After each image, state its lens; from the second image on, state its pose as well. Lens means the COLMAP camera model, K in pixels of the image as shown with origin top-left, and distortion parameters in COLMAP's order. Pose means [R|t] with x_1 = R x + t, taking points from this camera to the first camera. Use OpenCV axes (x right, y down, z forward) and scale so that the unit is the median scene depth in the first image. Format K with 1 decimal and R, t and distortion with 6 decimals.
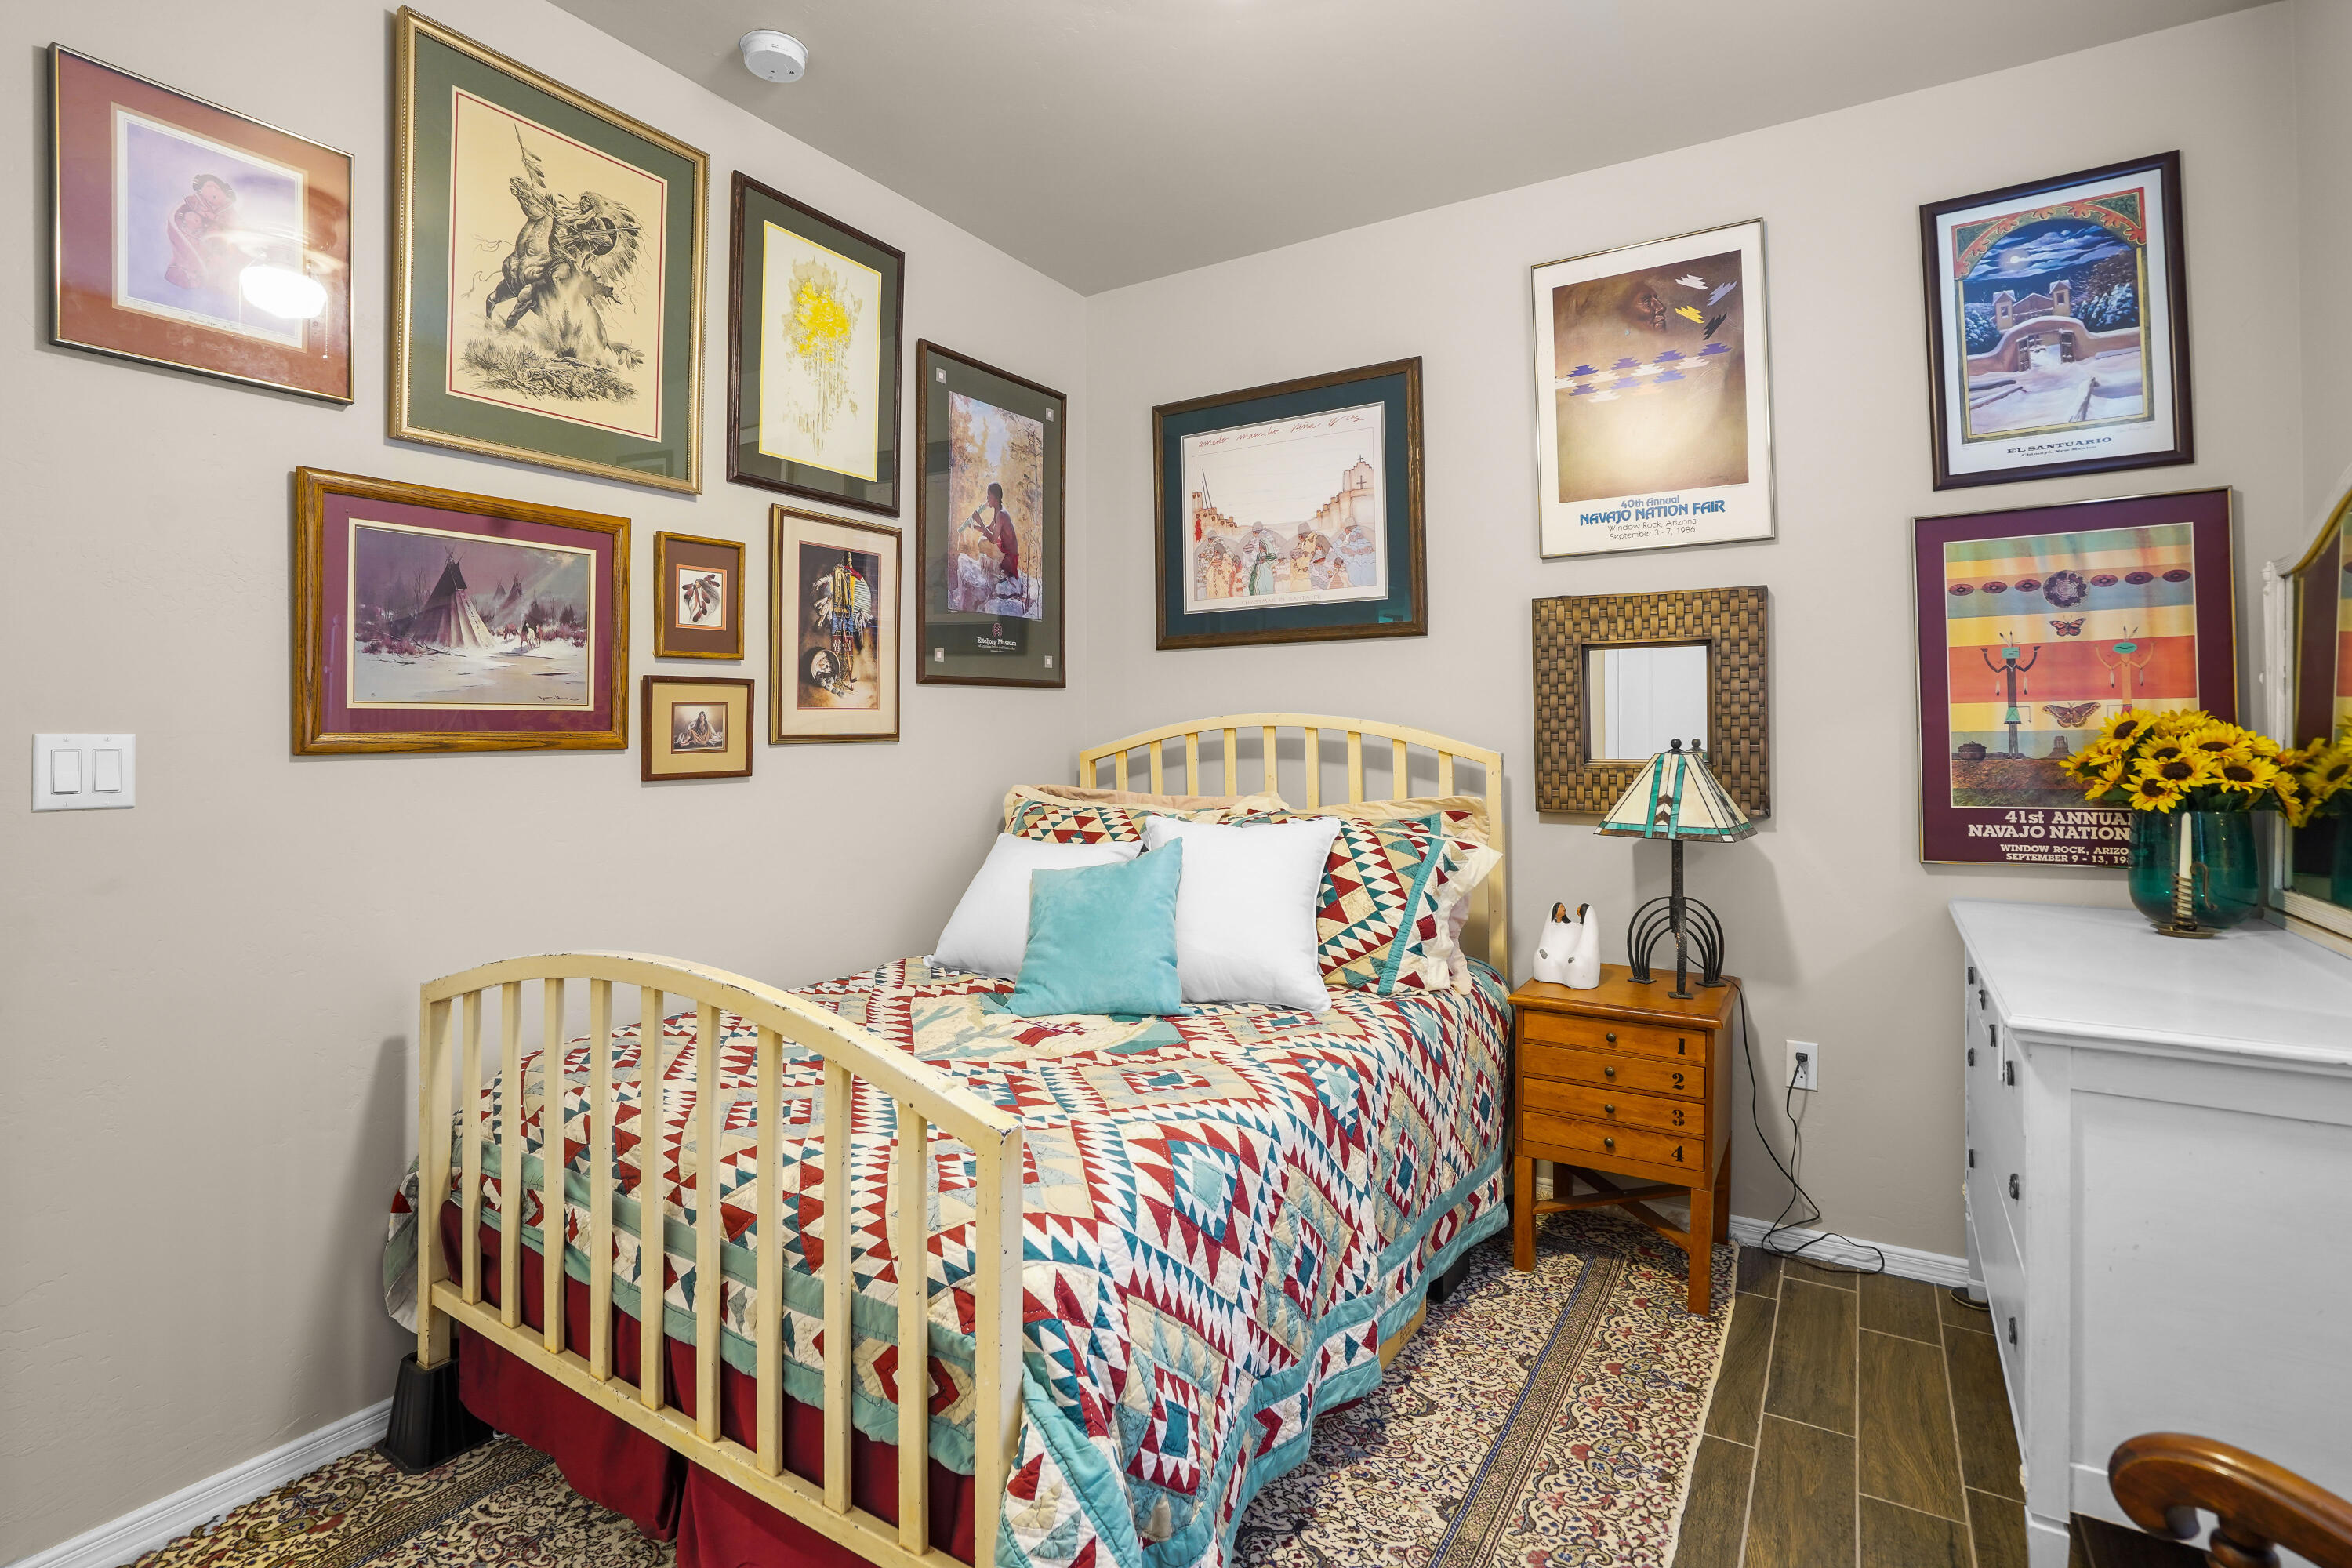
lens RADIAL K [[1137.3, 0, 1166.0], [0, 1137.3, 774.8], [0, 0, 1]] dist [-0.051009, 0.023830]
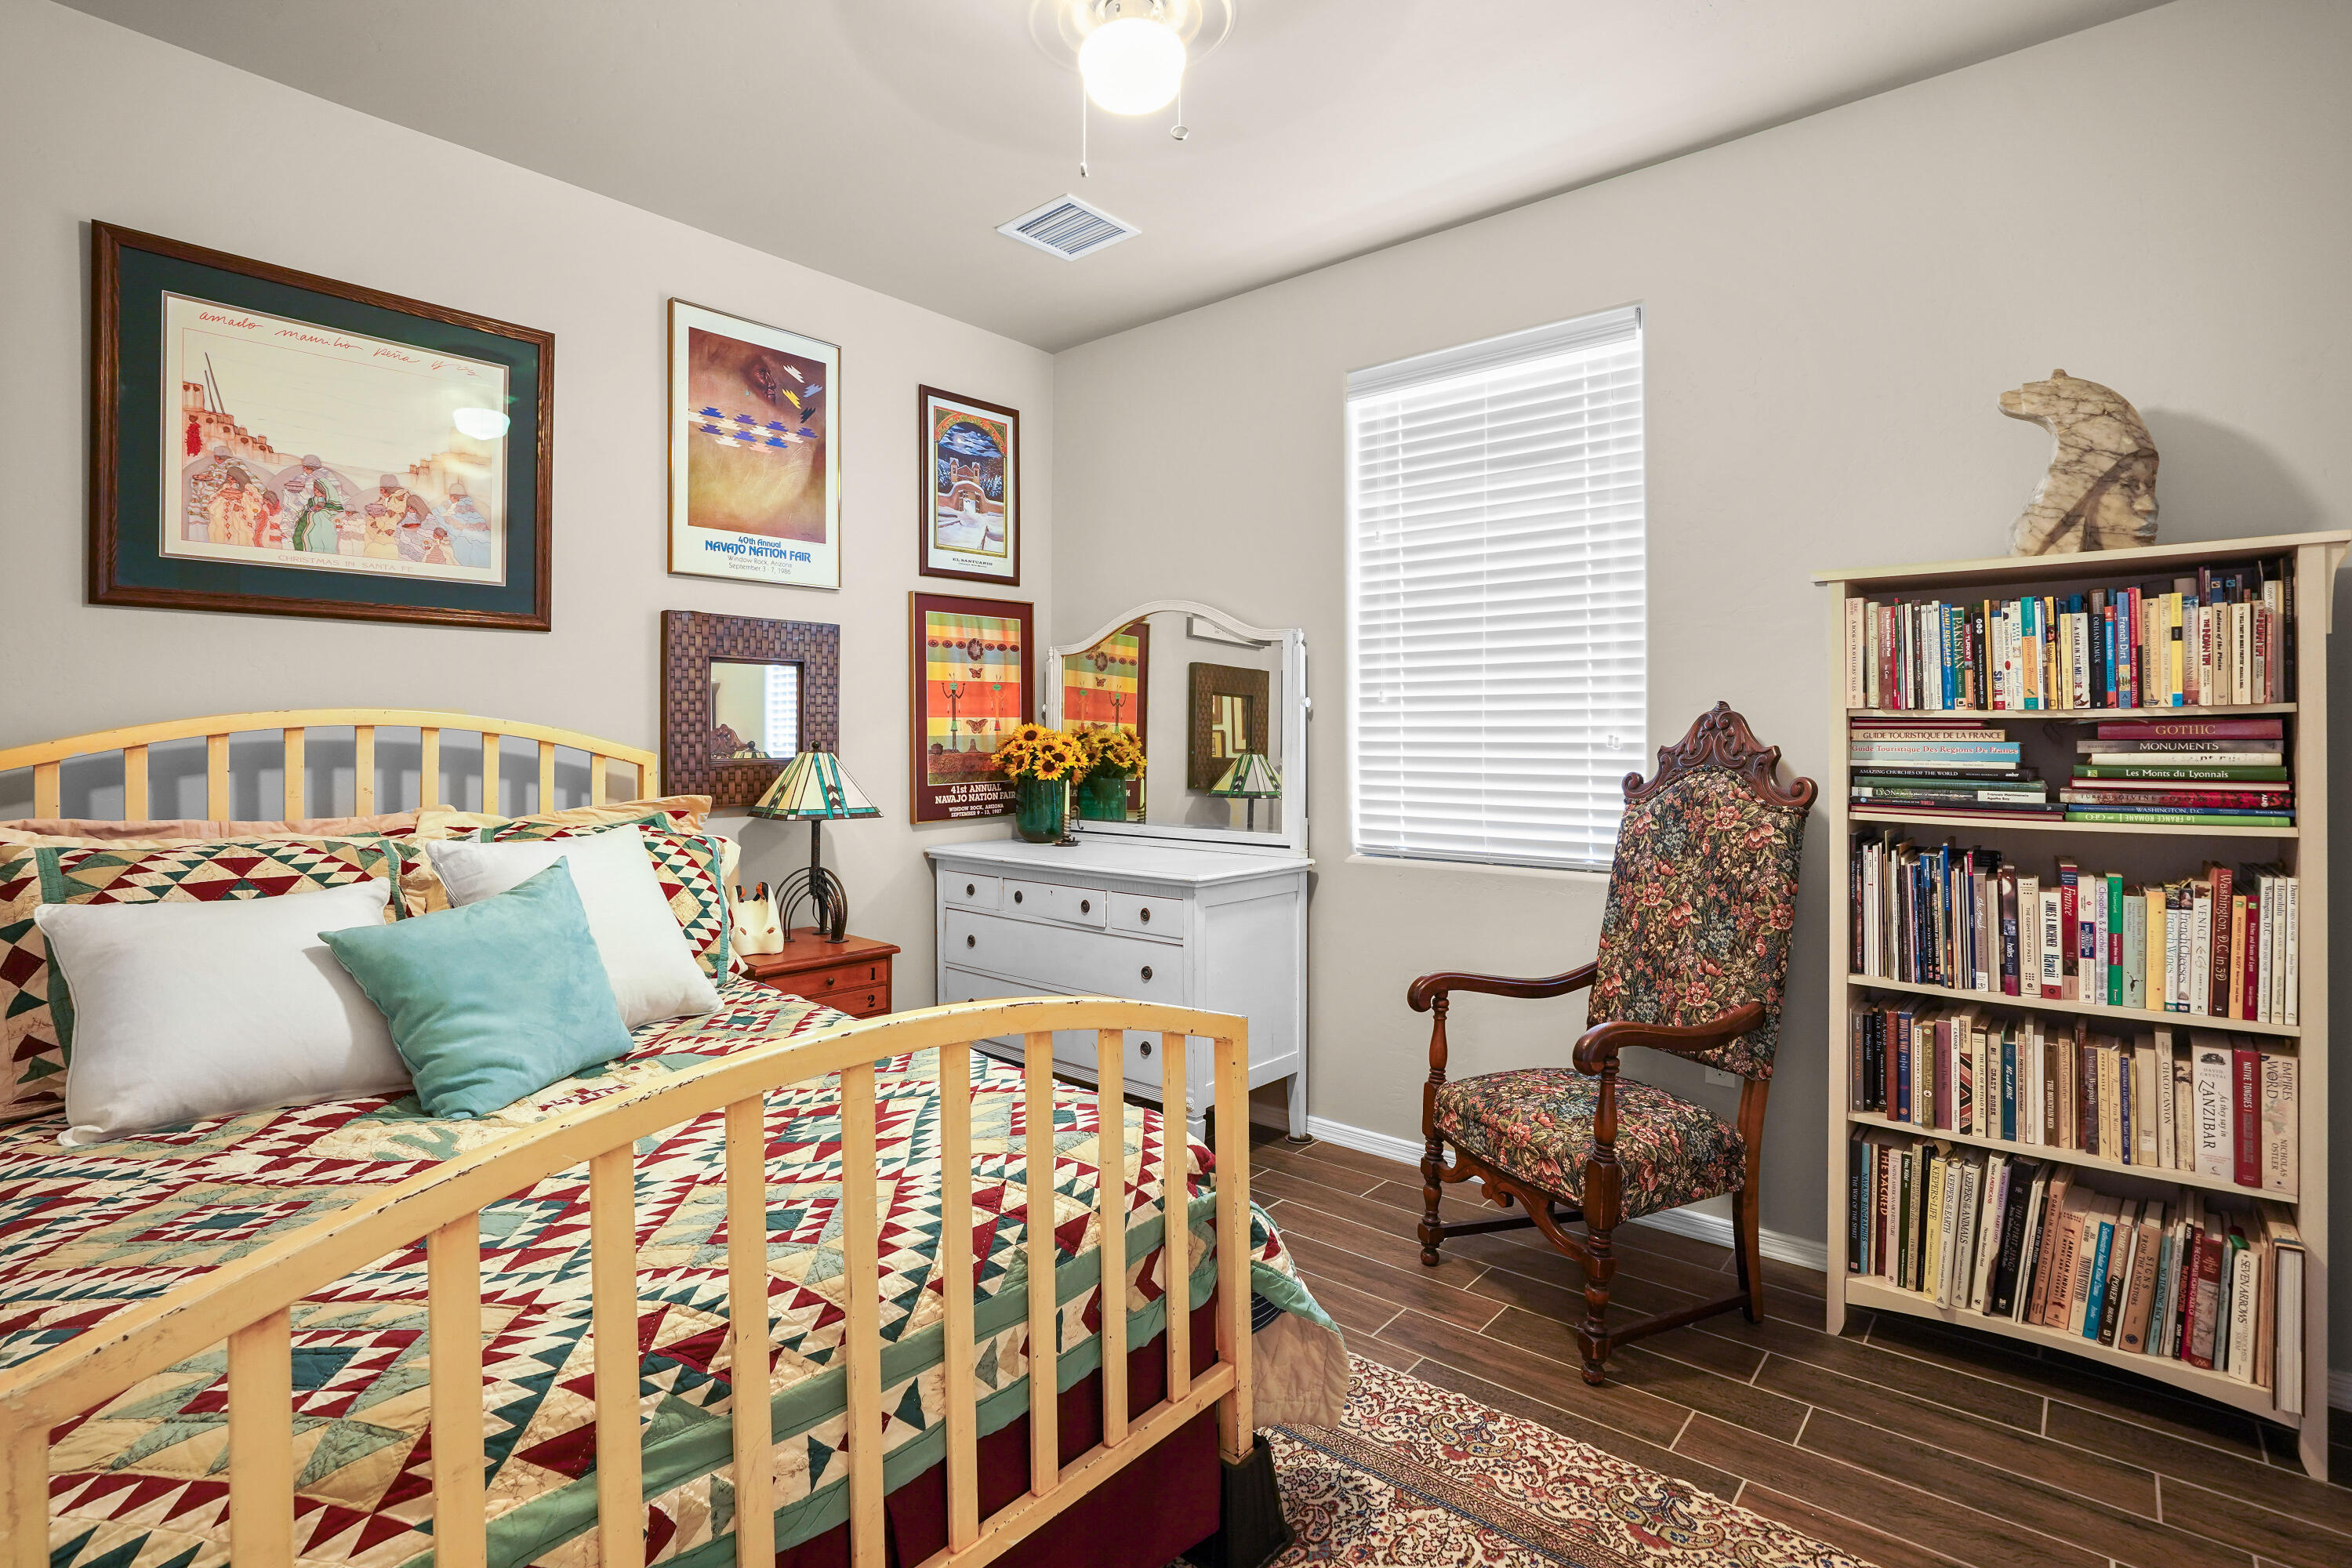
lens RADIAL K [[1132.1, 0, 1176.0], [0, 1132.1, 784.0], [0, 0, 1]] dist [-0.001215, 0.000412]
pose [[0.158104, -0.037044, 0.986727, -0.706815], [0.034212, 0.998902, 0.032020, -0.010089], [-0.986830, 0.028695, 0.159198, 0.386780]]
